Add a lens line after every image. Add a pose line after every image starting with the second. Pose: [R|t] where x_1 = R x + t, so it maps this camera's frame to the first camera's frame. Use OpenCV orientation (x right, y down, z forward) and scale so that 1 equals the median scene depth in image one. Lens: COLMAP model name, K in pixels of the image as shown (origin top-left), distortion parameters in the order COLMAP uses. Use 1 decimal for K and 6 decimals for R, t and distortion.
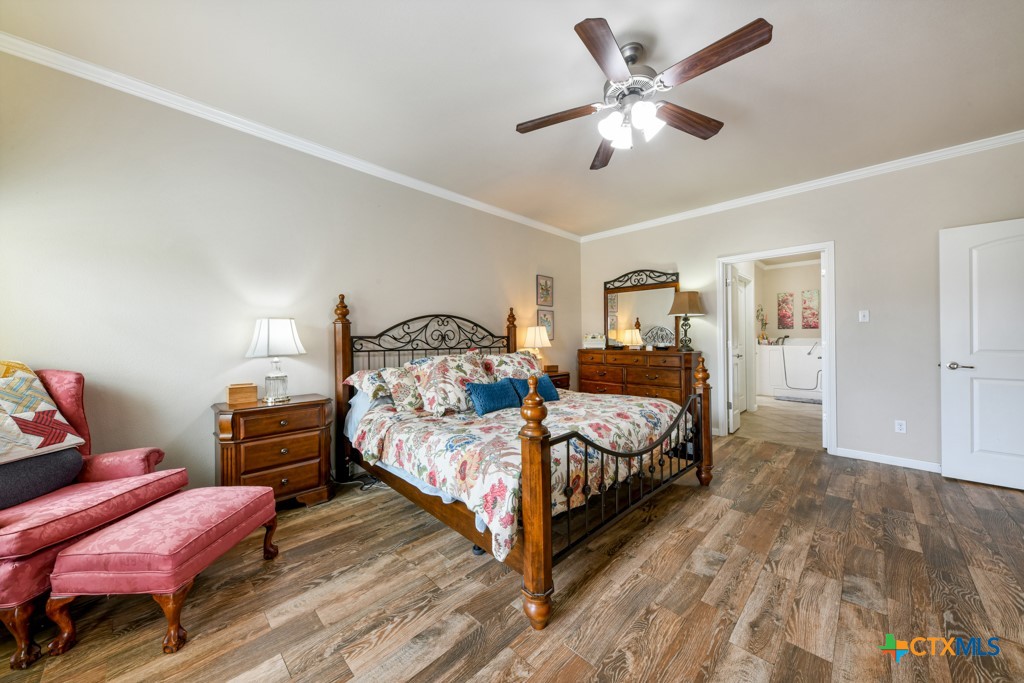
lens RADIAL K [[359.1, 0, 508.4], [0, 359.1, 339.9], [0, 0, 1]] dist [0.005948, -0.000851]
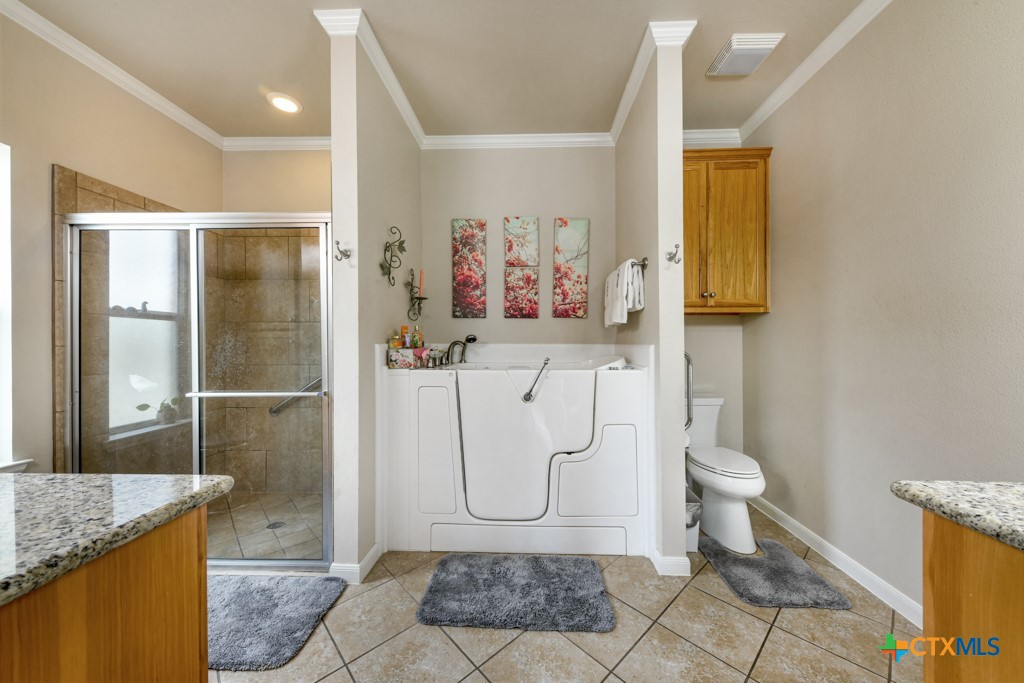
lens RADIAL K [[359.1, 0, 515.8], [0, 359.1, 342.0], [0, 0, 1]] dist [0.005948, -0.000851]
pose [[0.727404, 0.002018, 0.686207, 0.568238], [-0.002458, 0.999997, -0.000336, -0.006716], [-0.686206, -0.001443, 0.727406, 0.720705]]
